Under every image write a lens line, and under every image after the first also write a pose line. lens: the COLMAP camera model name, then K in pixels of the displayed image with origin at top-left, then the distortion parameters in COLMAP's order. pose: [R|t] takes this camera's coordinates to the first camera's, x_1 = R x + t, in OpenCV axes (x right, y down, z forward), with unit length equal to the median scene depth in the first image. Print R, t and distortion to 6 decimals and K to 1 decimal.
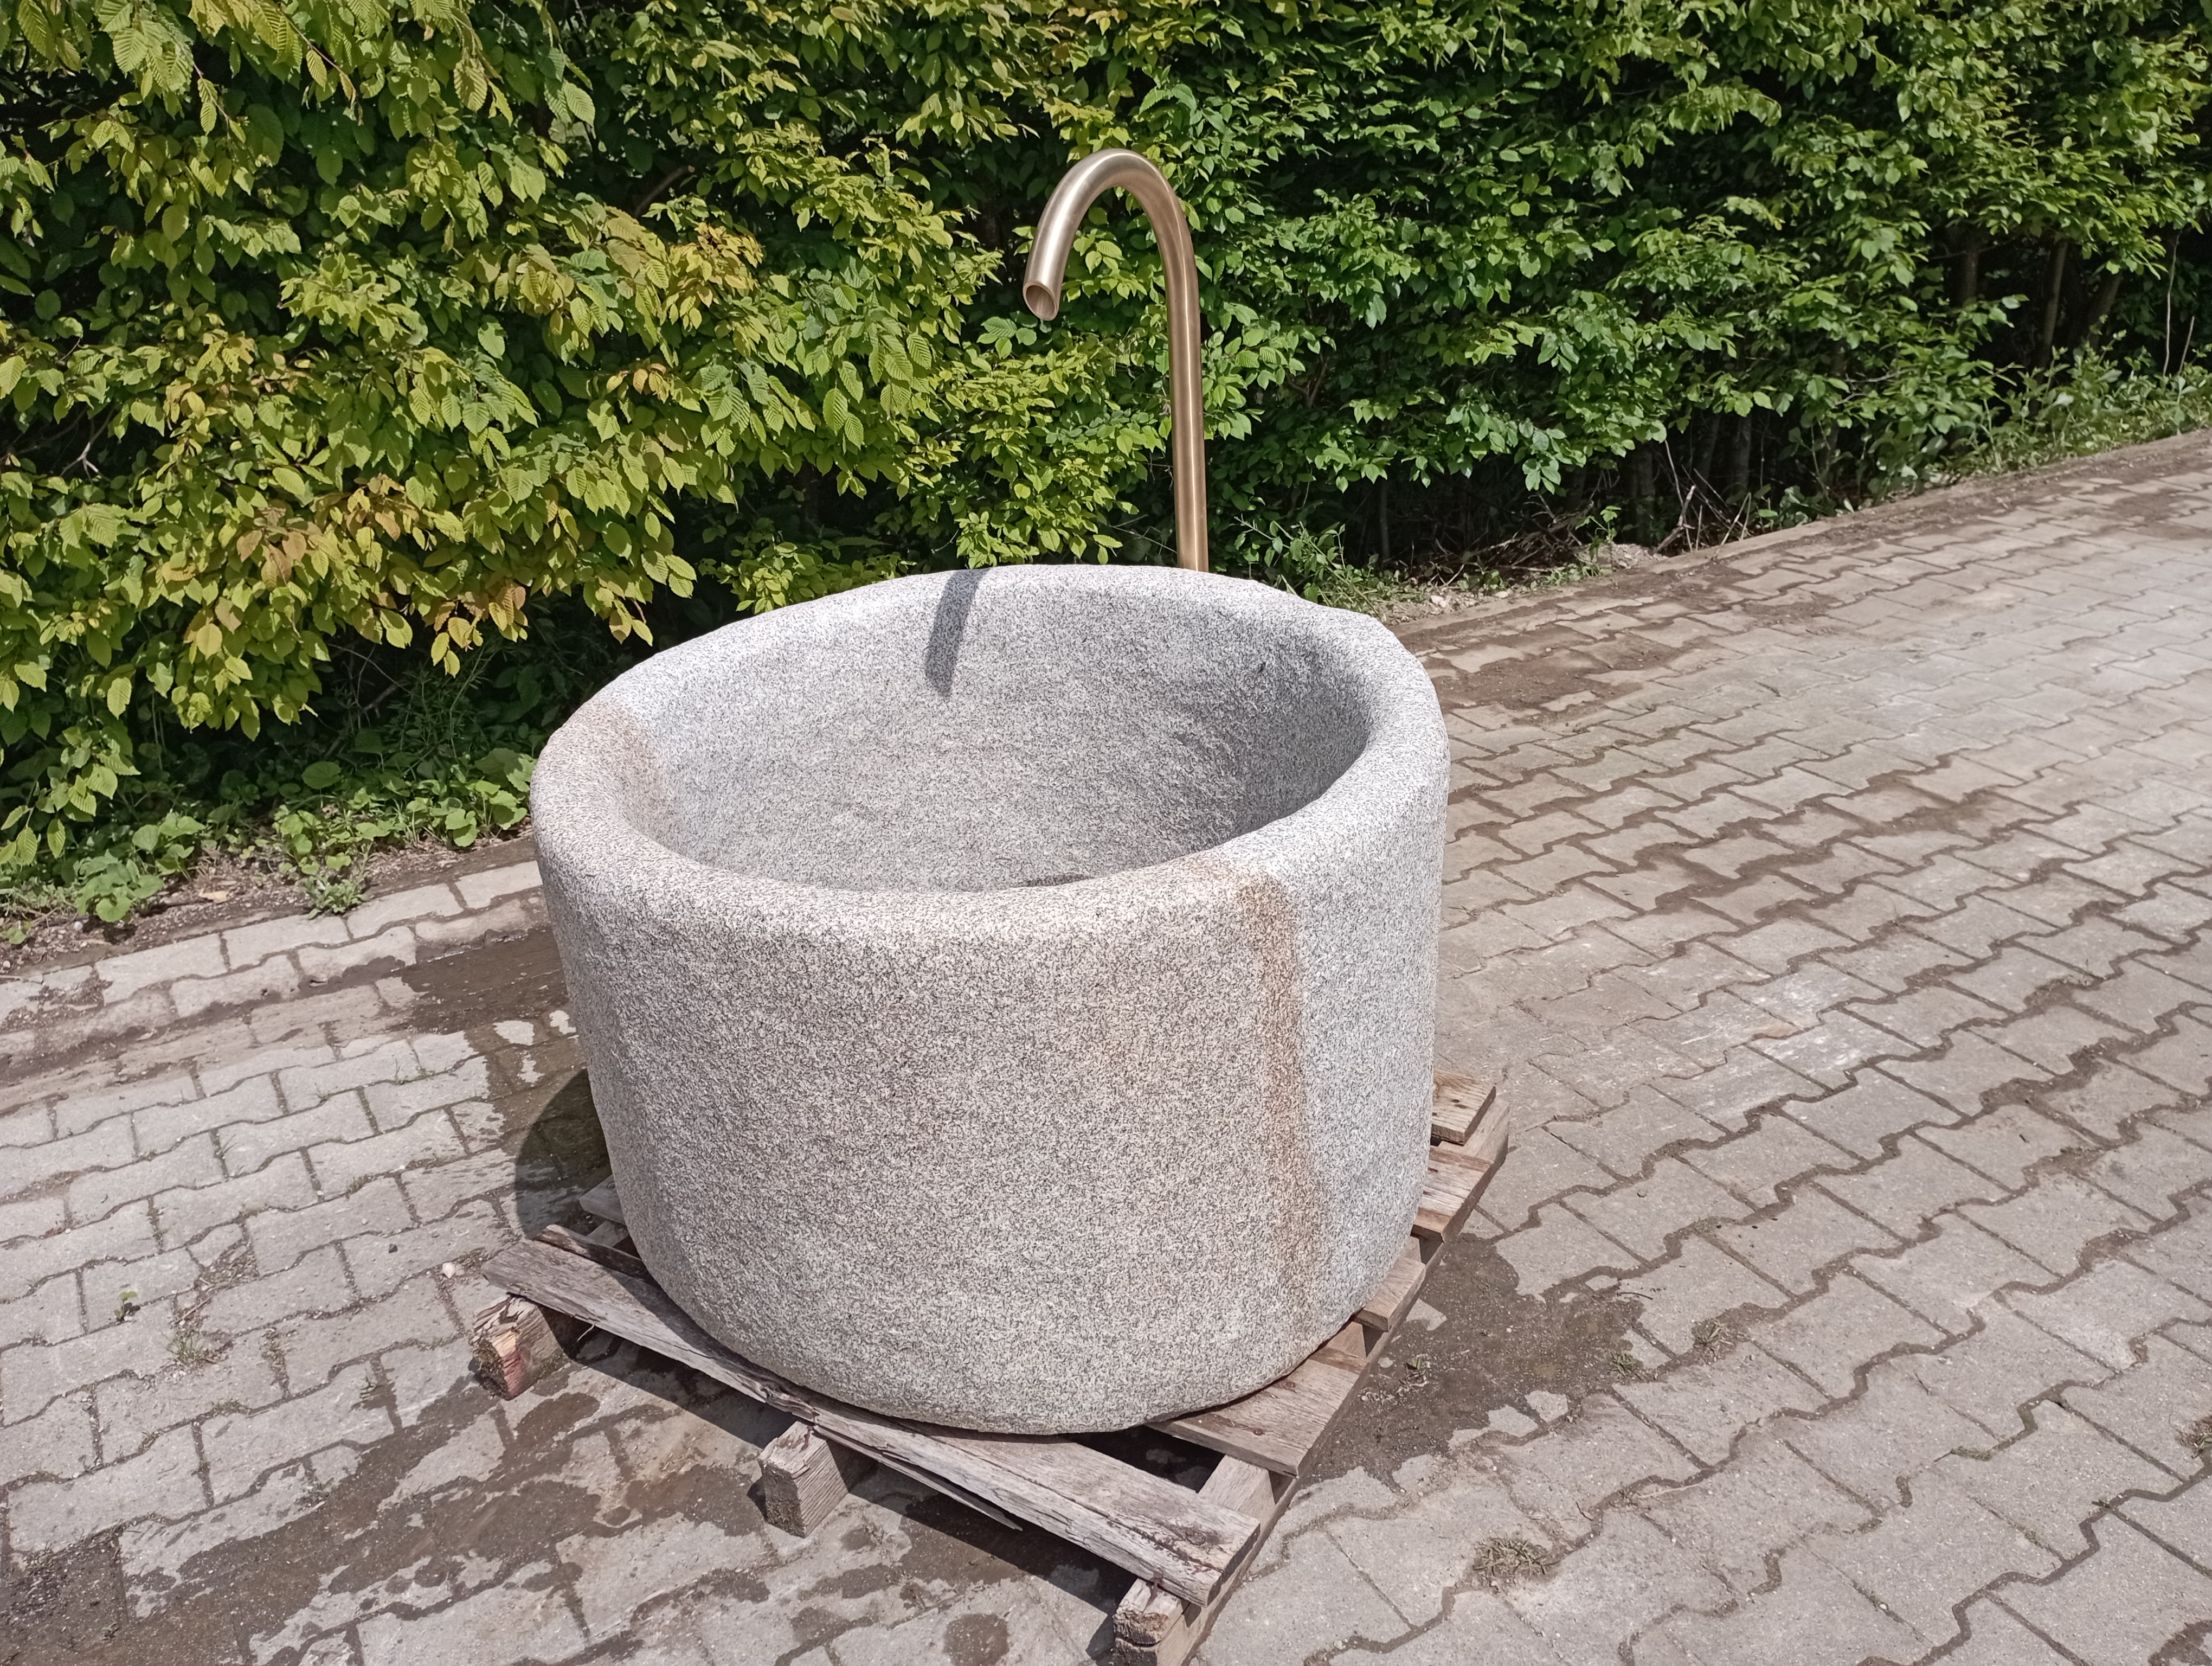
lens RADIAL K [[1826.7, 0, 1100.1], [0, 1826.7, 822.5], [0, 0, 1]] dist [0.098675, -0.130451]
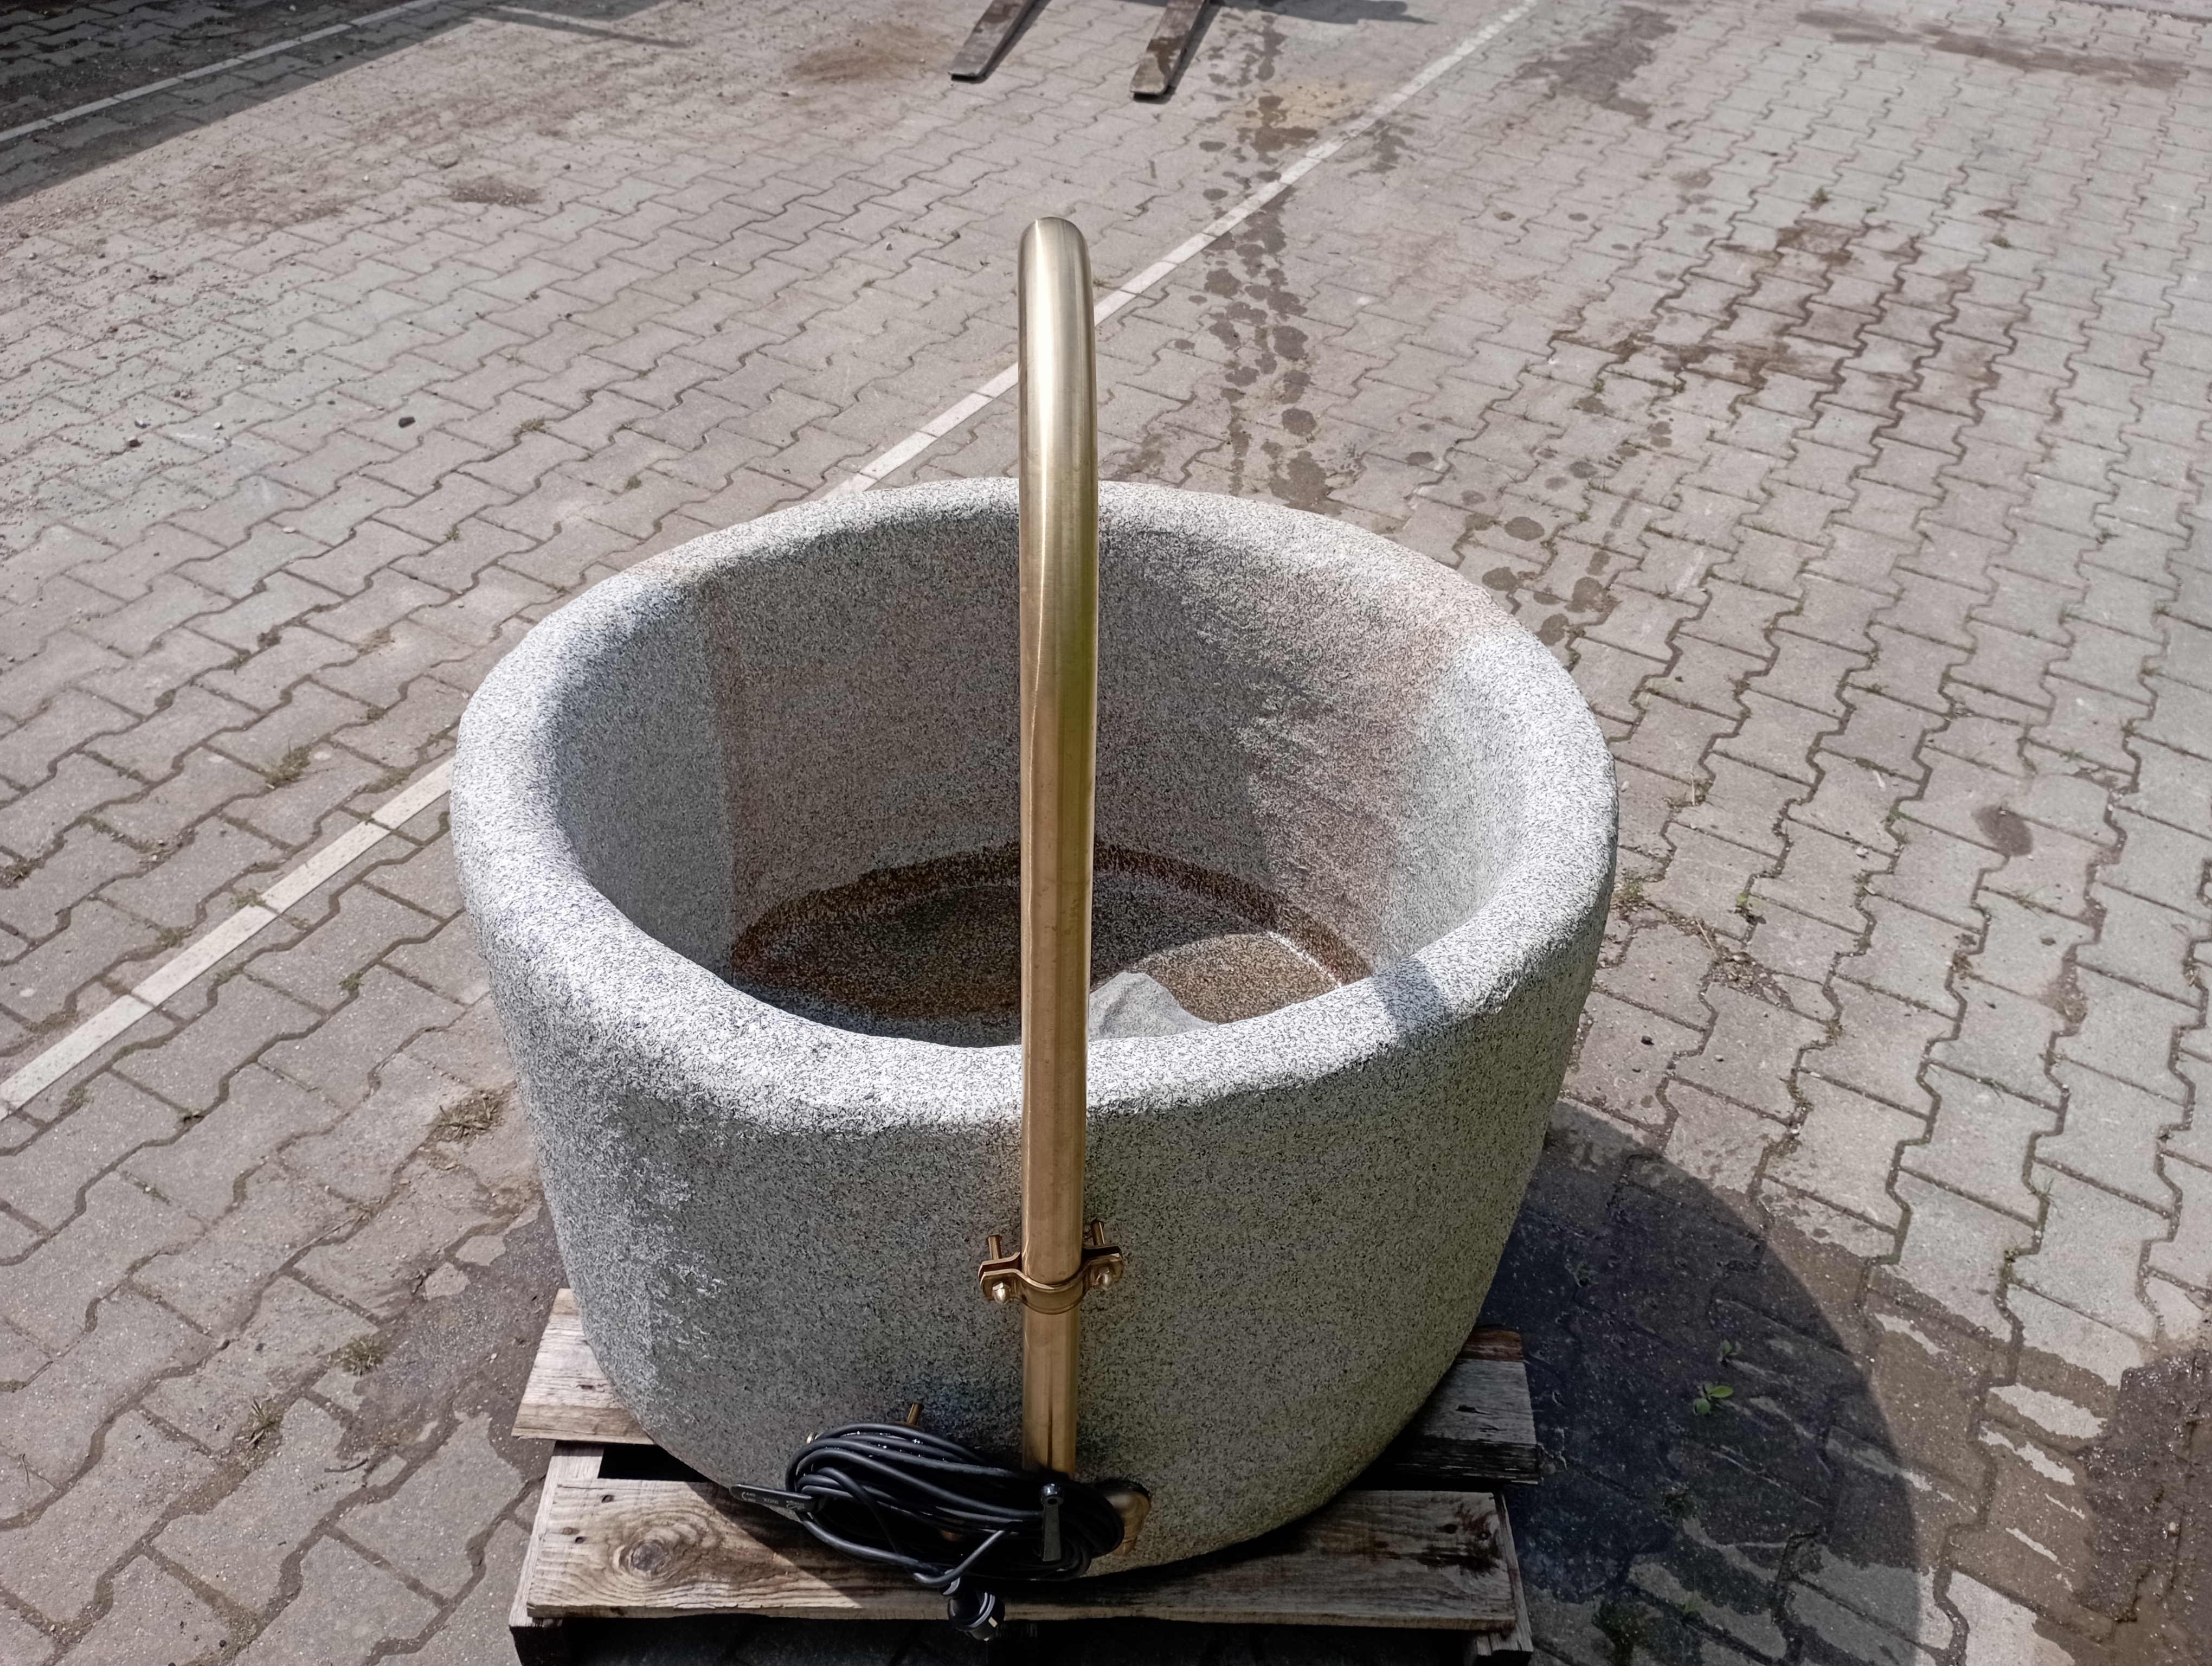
lens RADIAL K [[1826.7, 0, 1102.5], [0, 1826.7, 816.5], [0, 0, 1]] dist [0.098675, -0.130451]
pose [[-0.863161, 0.334498, -0.378238, 0.133659], [-0.199996, 0.461336, 0.864390, -0.415099], [0.463632, 0.821754, -0.331309, 0.743018]]
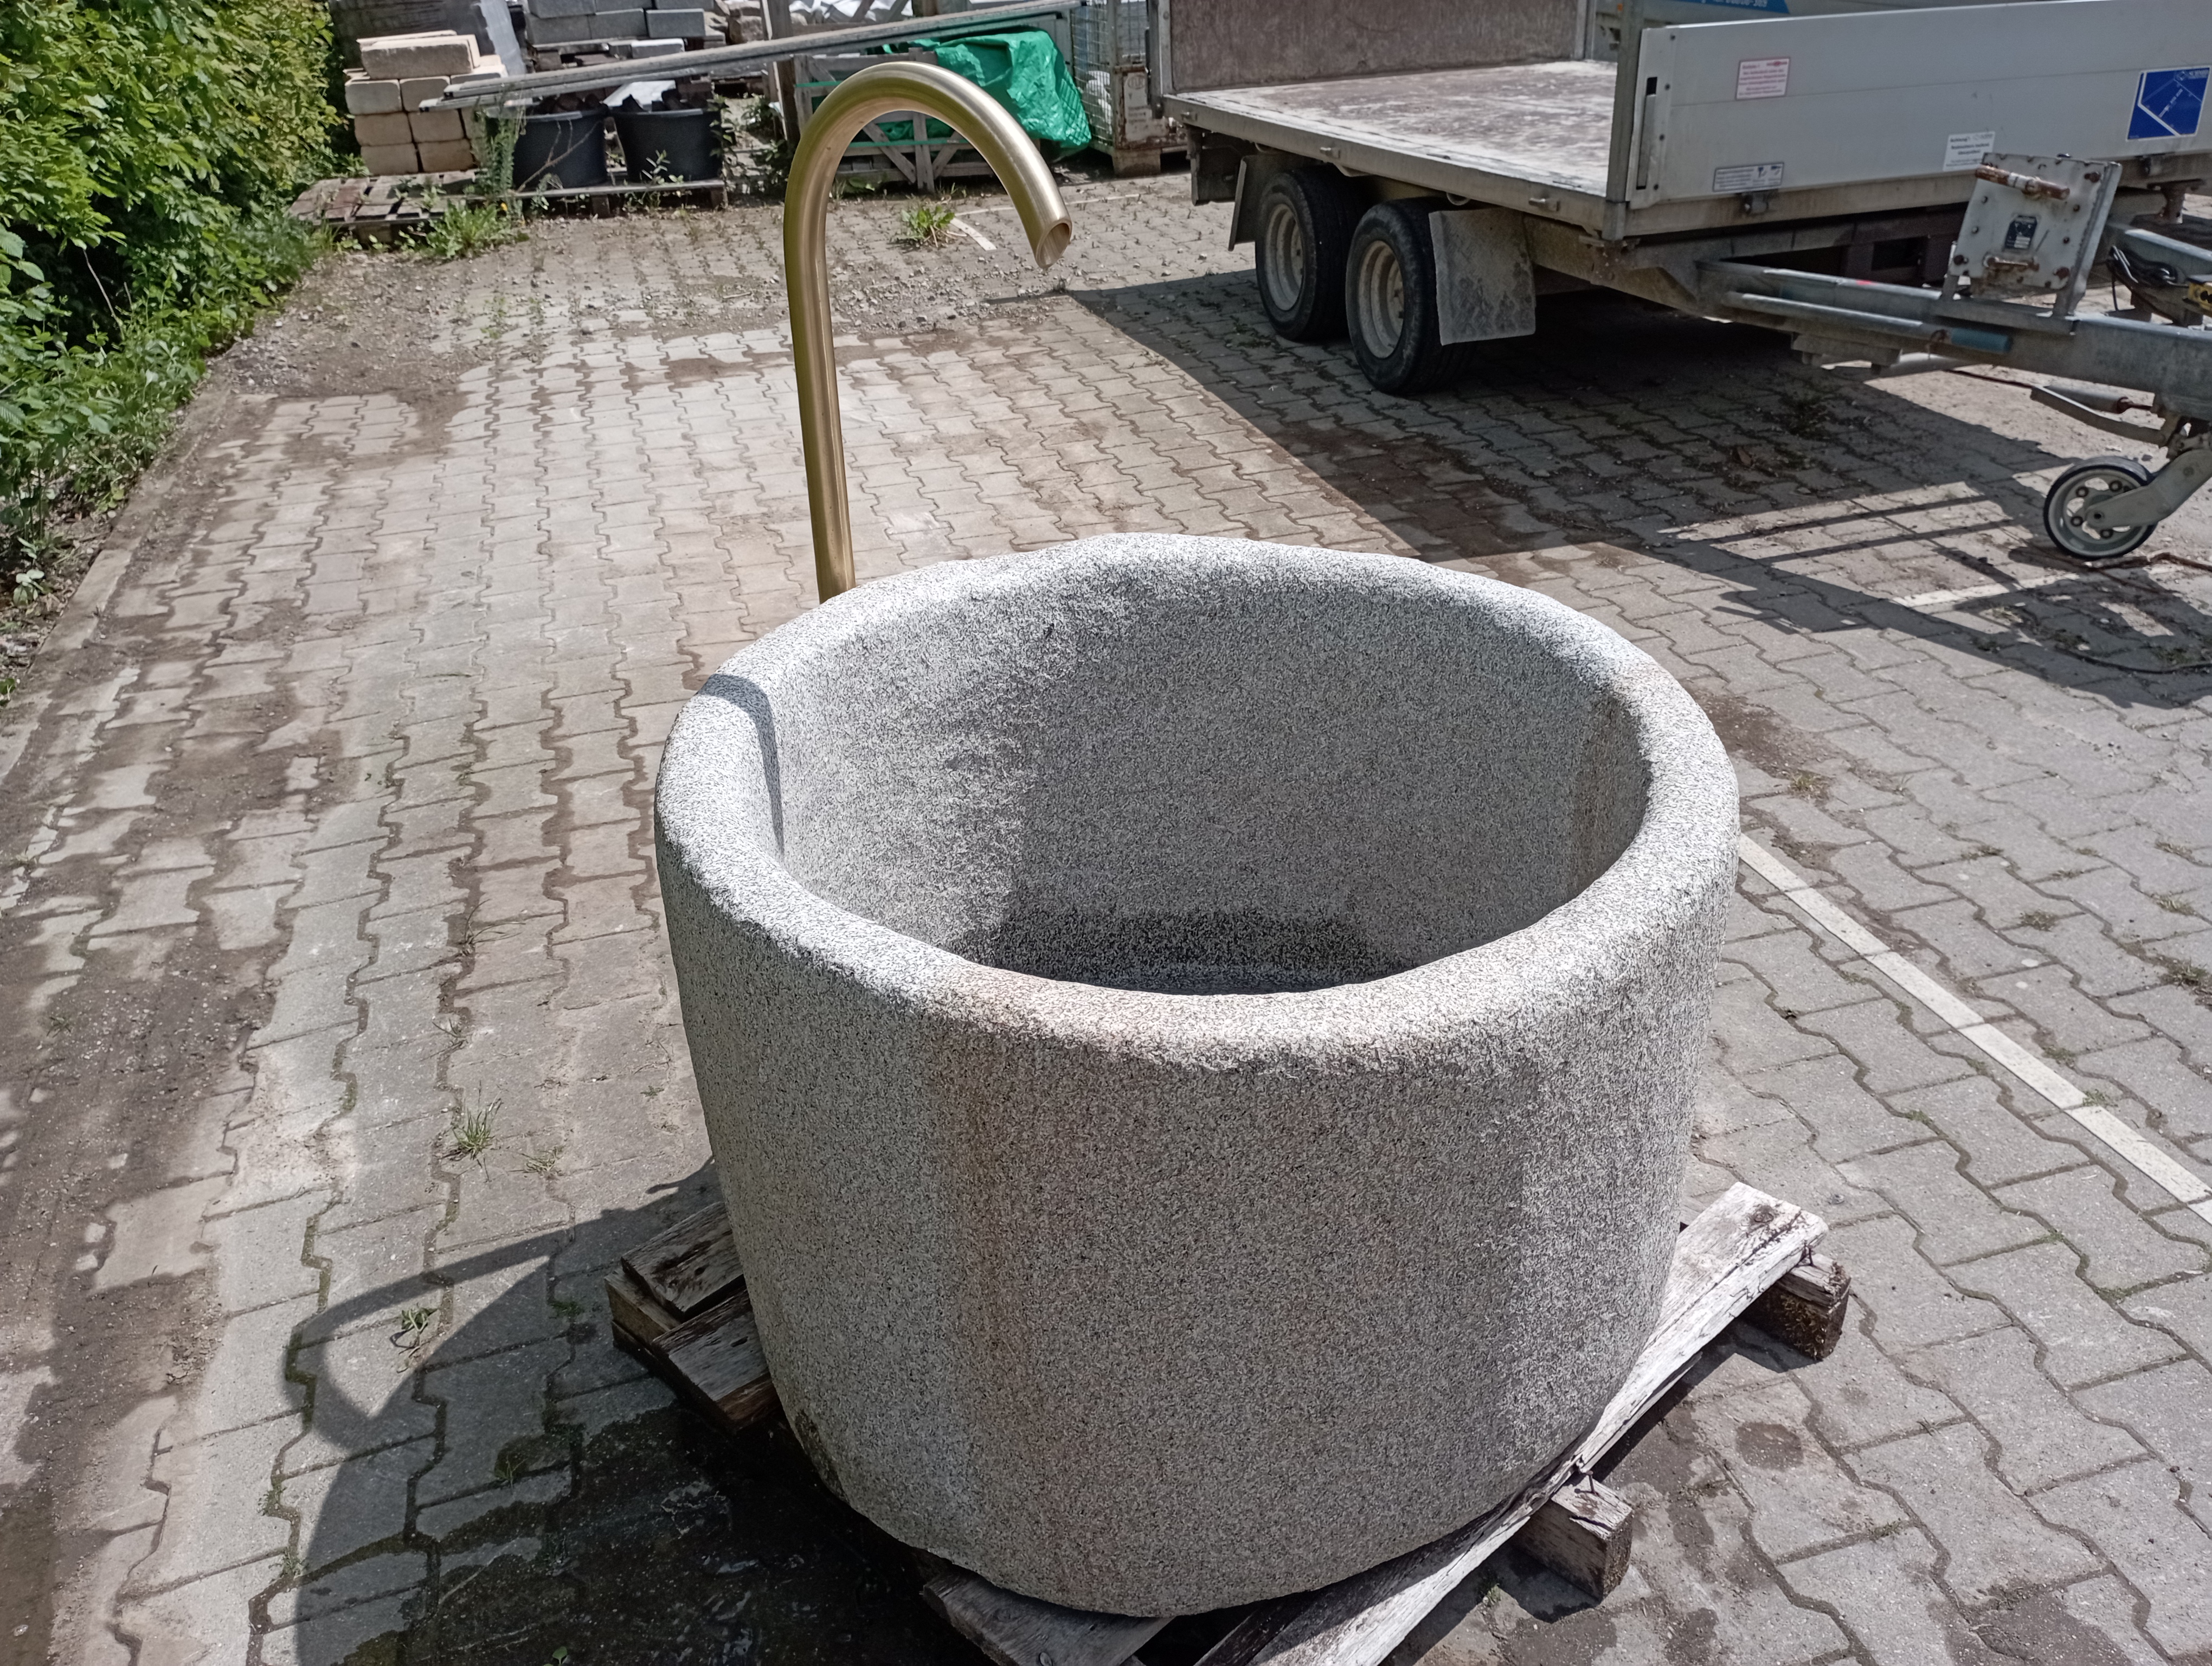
lens RADIAL K [[1826.7, 0, 1114.4], [0, 1826.7, 820.9], [0, 0, 1]] dist [0.098675, -0.130451]
pose [[0.245070, -0.417933, 0.874799, -0.465582], [0.419593, 0.859153, 0.292912, -0.161515], [-0.874004, 0.295276, 0.385914, 0.411339]]
